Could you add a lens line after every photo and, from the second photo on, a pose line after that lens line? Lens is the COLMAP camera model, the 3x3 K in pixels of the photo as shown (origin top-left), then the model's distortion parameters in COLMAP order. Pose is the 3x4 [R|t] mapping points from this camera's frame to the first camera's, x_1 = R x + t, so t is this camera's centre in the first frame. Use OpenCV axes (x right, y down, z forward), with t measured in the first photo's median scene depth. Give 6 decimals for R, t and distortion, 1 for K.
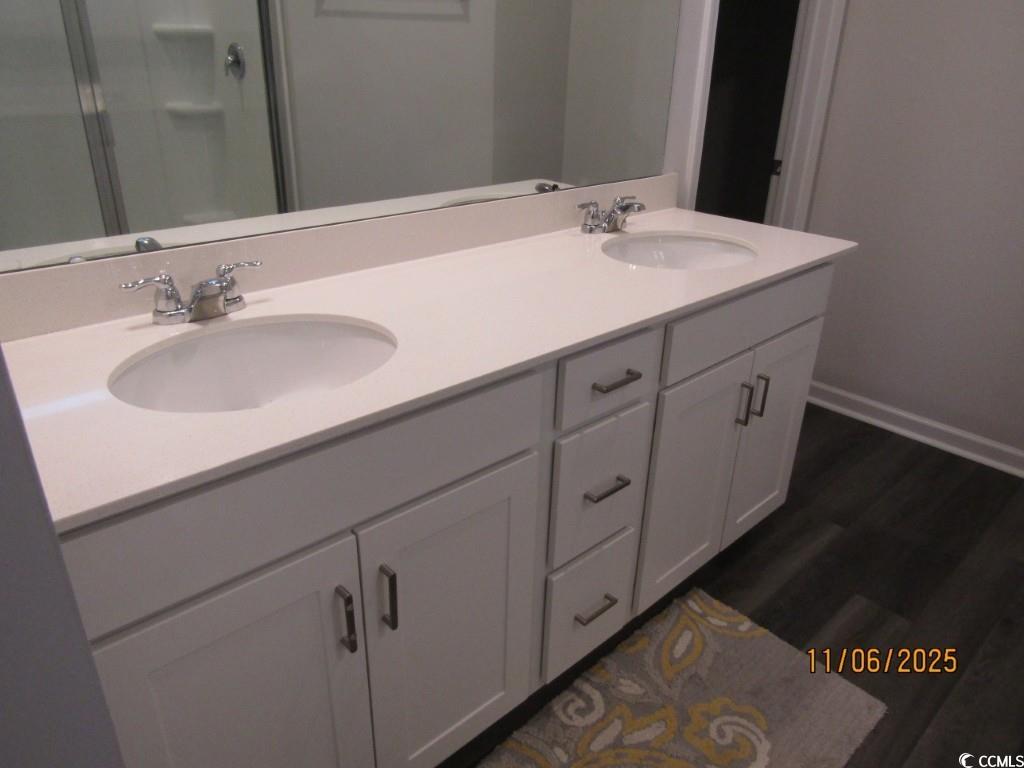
lens RADIAL K [[720.8, 0, 512.0], [0, 720.8, 384.0], [0, 0, 1]] dist [-0.044627, 0.035378]
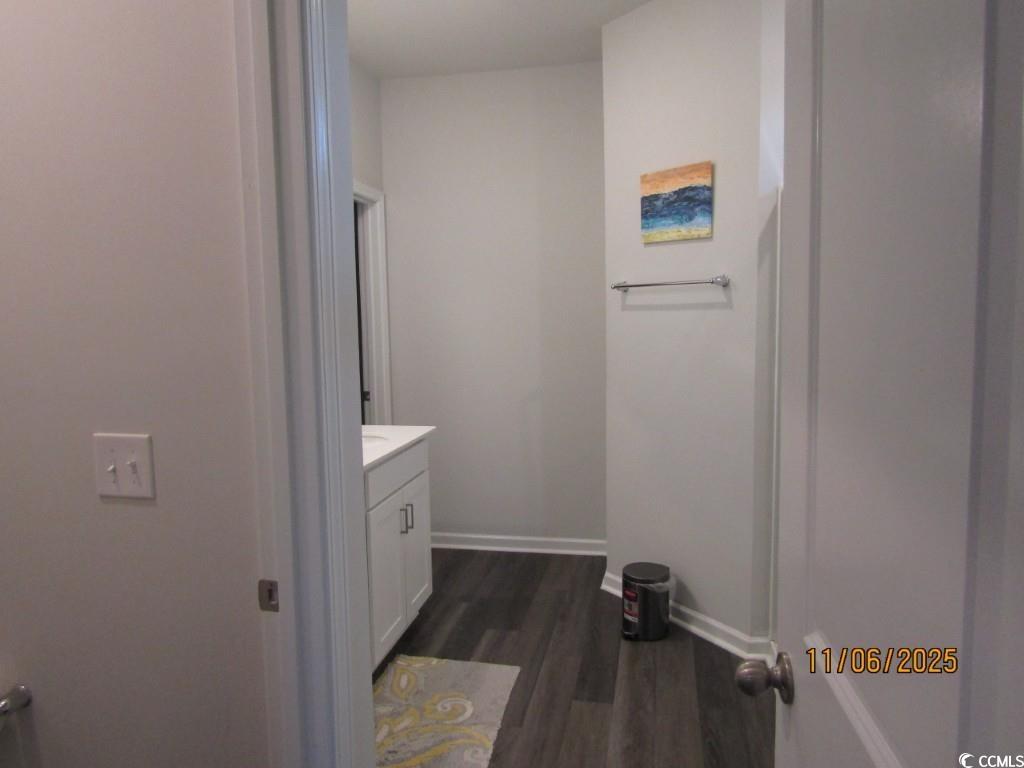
lens RADIAL K [[720.8, 0, 512.0], [0, 720.8, 384.0], [0, 0, 1]] dist [-0.044627, 0.035378]
pose [[0.809422, -0.092039, 0.579970, -0.414738], [0.276420, 0.931096, -0.238018, 0.193205], [-0.518100, 0.352972, 0.779091, -0.569037]]
